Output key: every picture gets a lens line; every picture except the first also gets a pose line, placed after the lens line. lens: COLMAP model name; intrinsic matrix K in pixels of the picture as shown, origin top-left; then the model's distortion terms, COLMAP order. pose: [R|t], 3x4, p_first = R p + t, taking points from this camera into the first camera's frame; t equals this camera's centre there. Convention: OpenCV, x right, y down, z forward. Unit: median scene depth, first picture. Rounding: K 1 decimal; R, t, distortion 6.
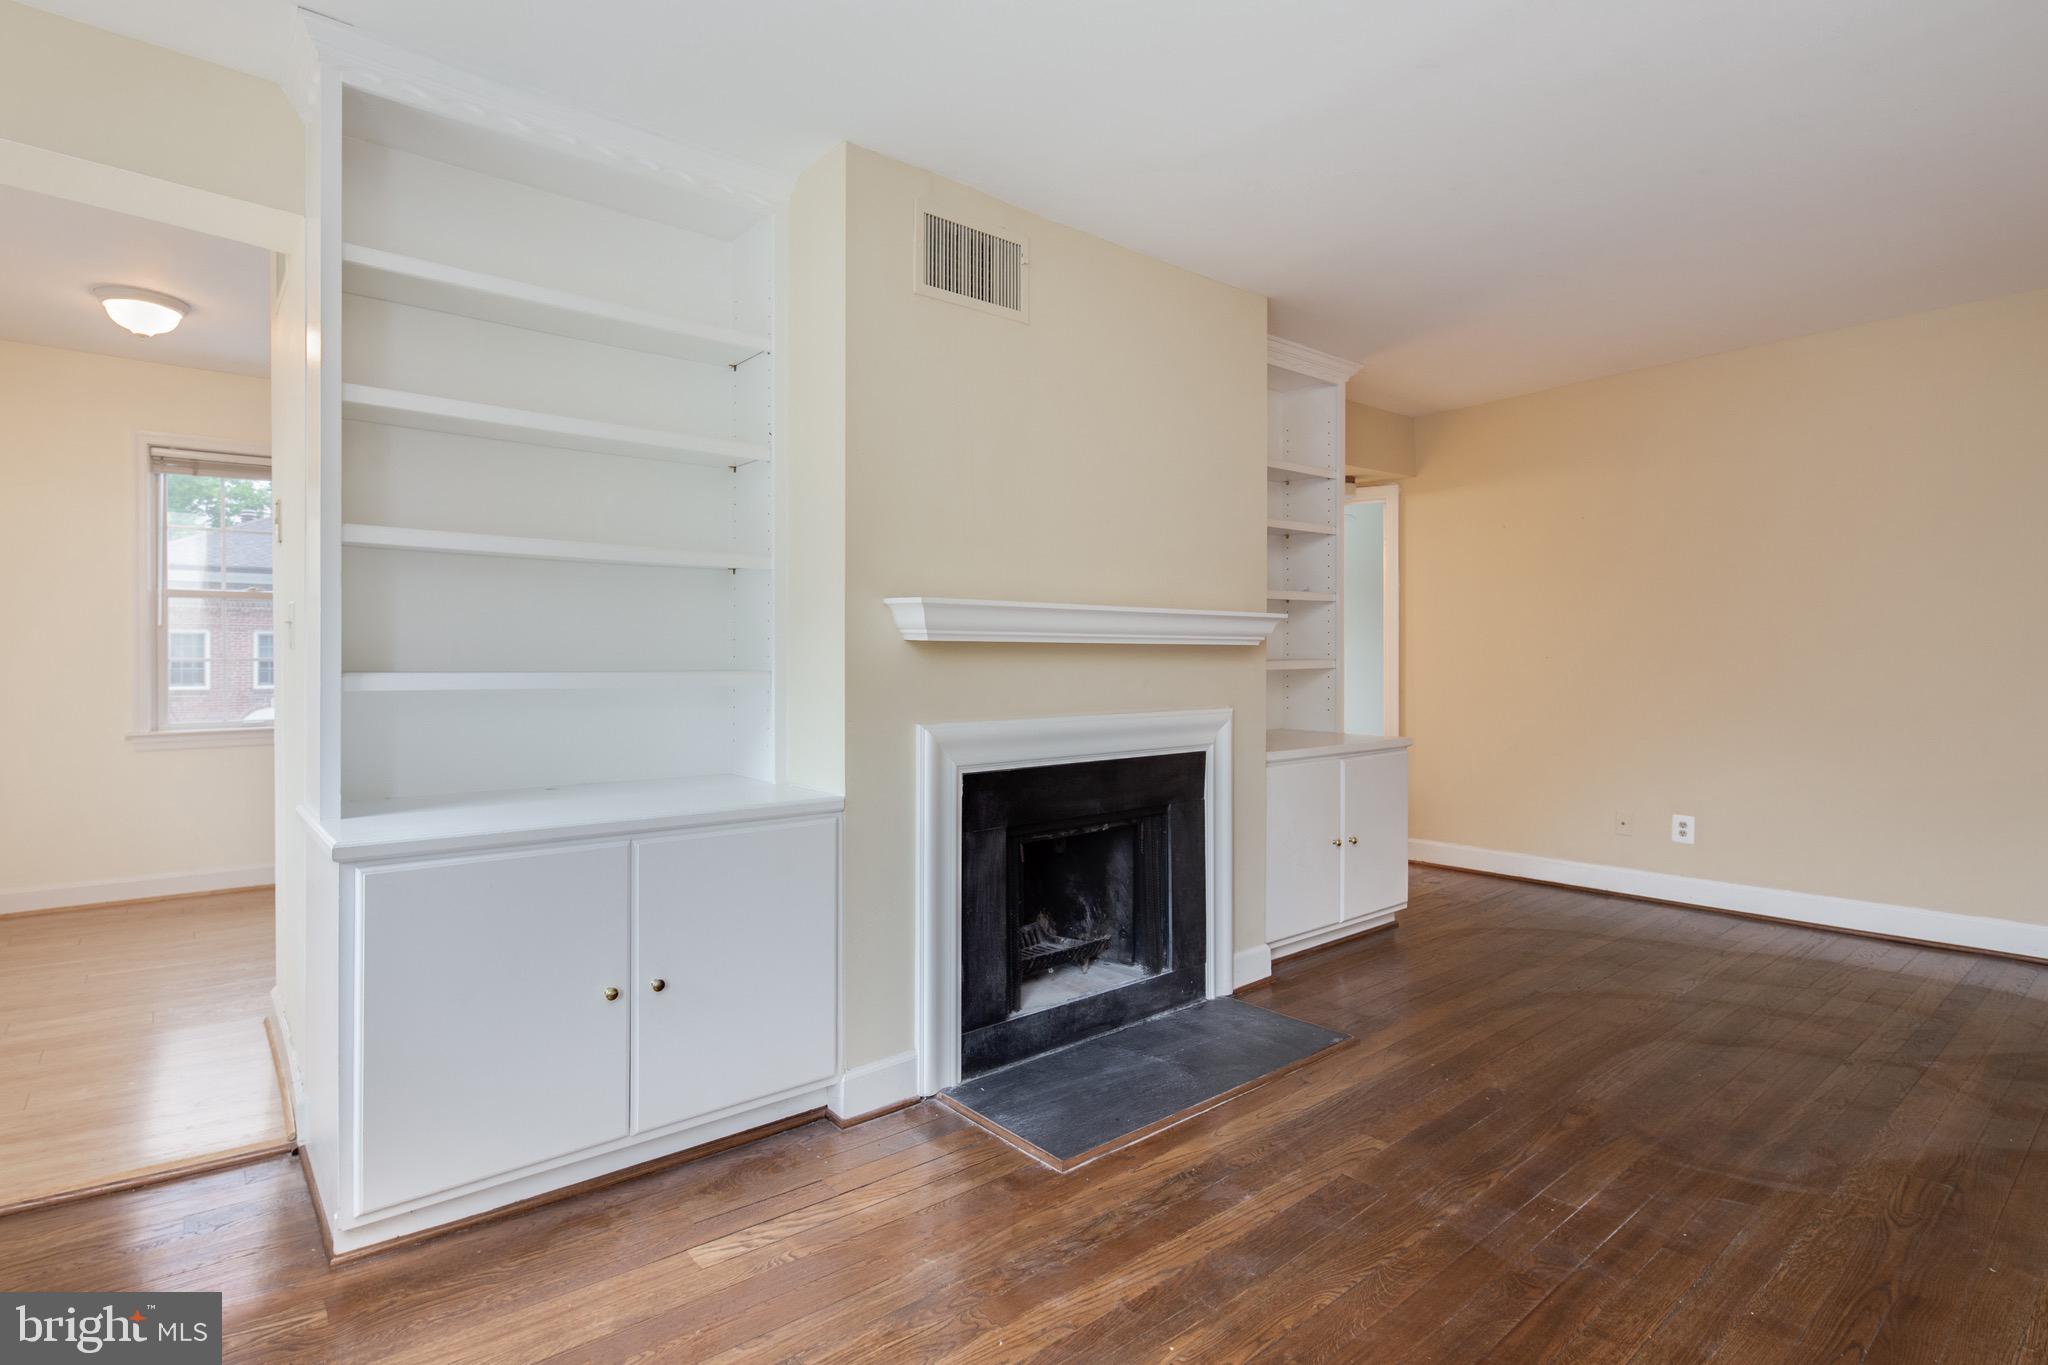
lens RADIAL K [[1002.0, 0, 1020.5], [0, 1002.0, 659.3], [0, 0, 1]] dist [0.000832, -0.002237]
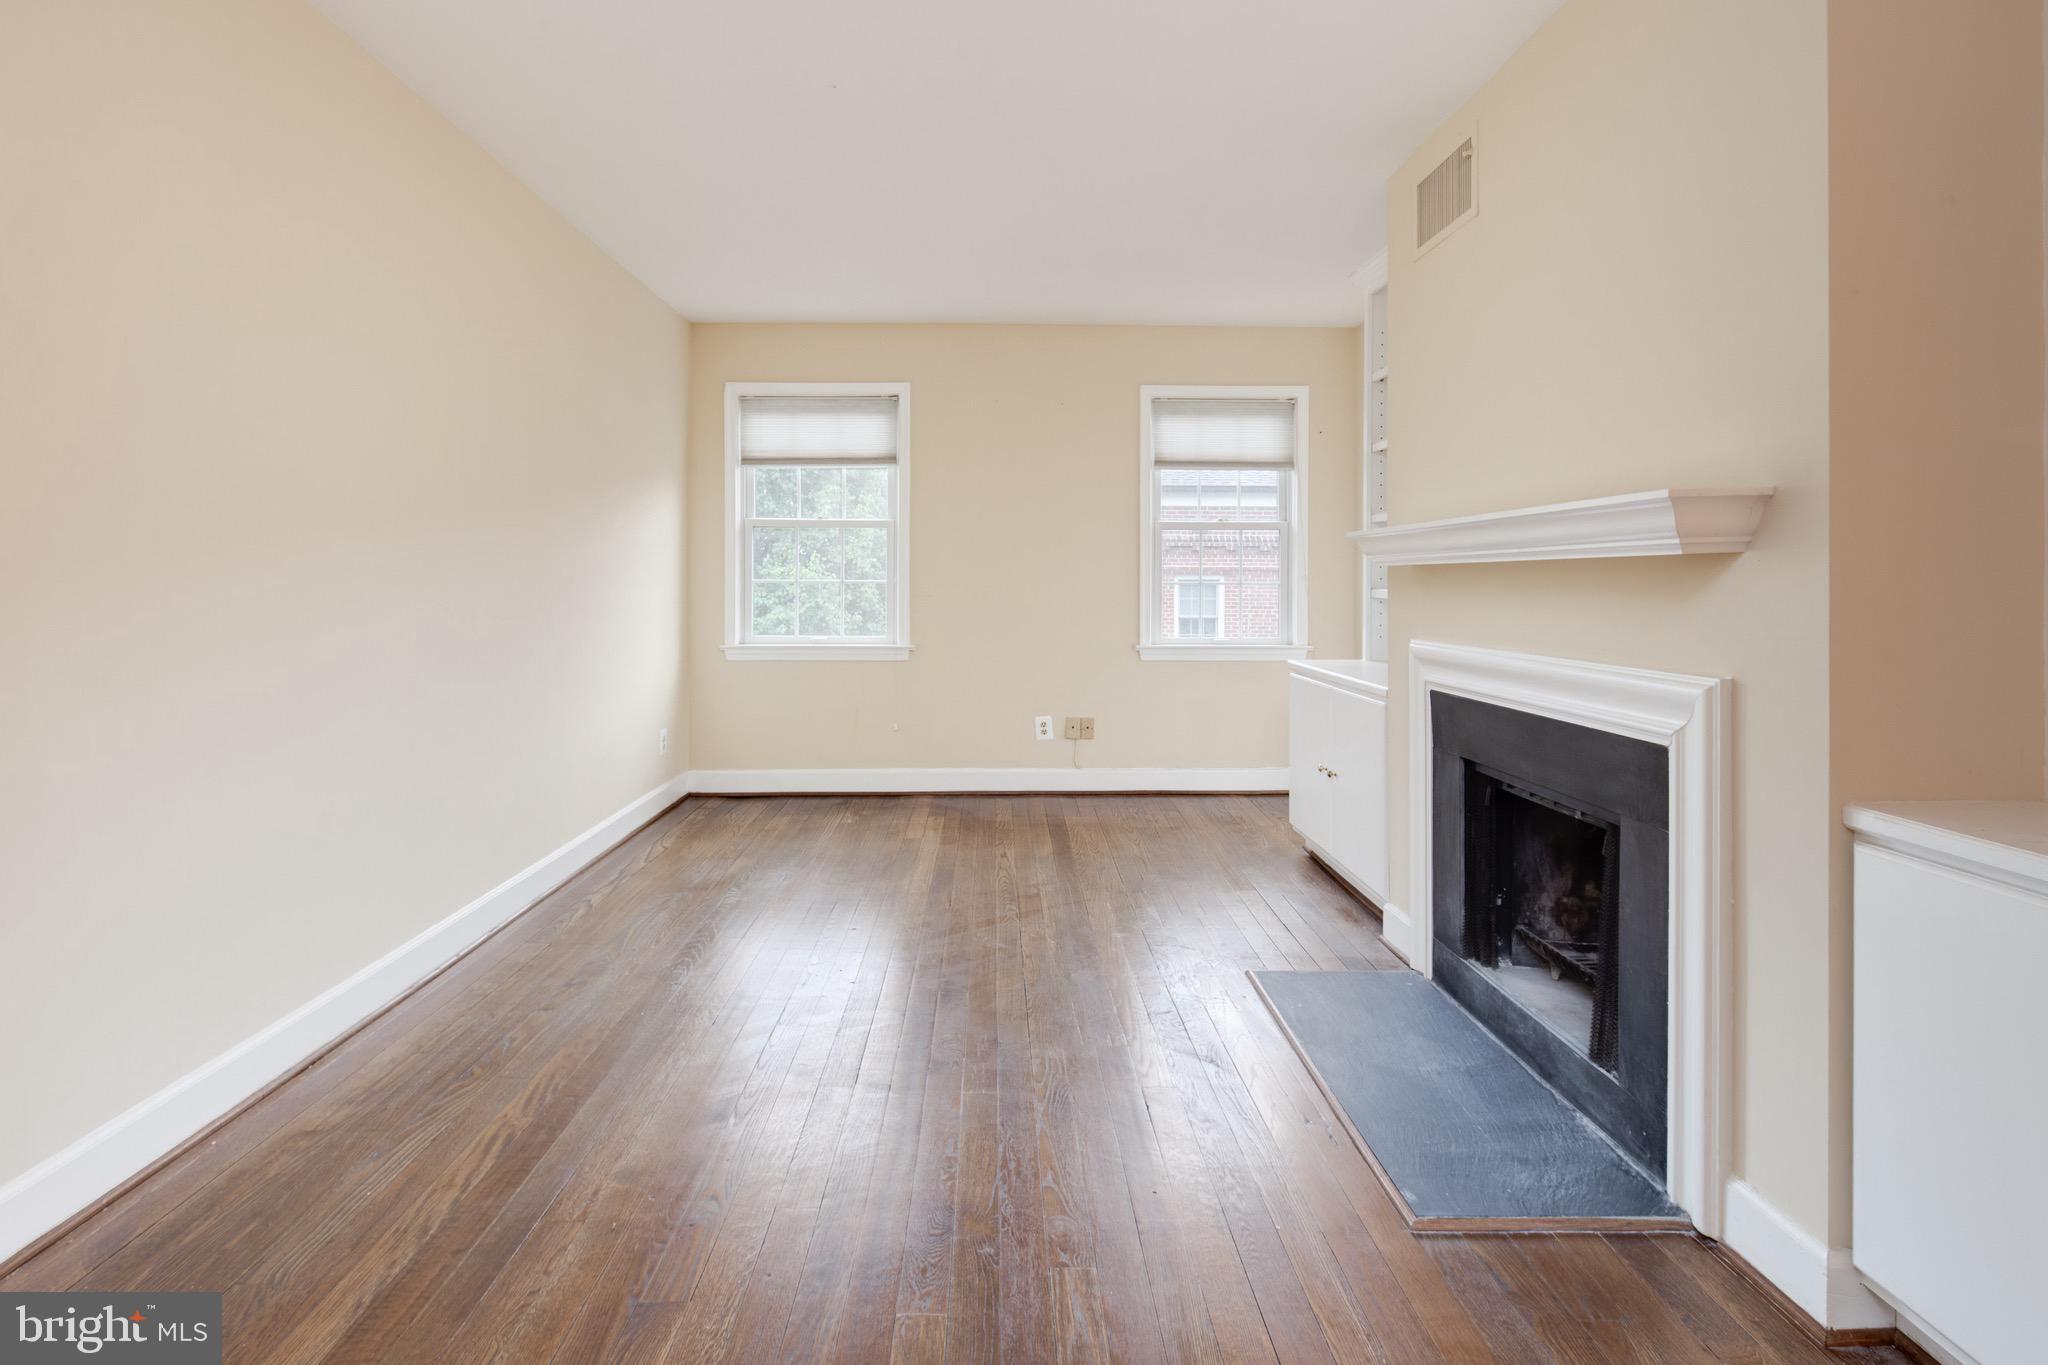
lens RADIAL K [[1016.8, 0, 1015.7], [0, 1016.8, 577.6], [0, 0, 1]] dist [-0.003018, -0.002345]
pose [[-0.620815, -0.007737, -0.783919, 1.024466], [-0.005229, 0.999970, -0.005728, 0.003209], [0.783940, 0.000543, -0.620836, 1.277394]]
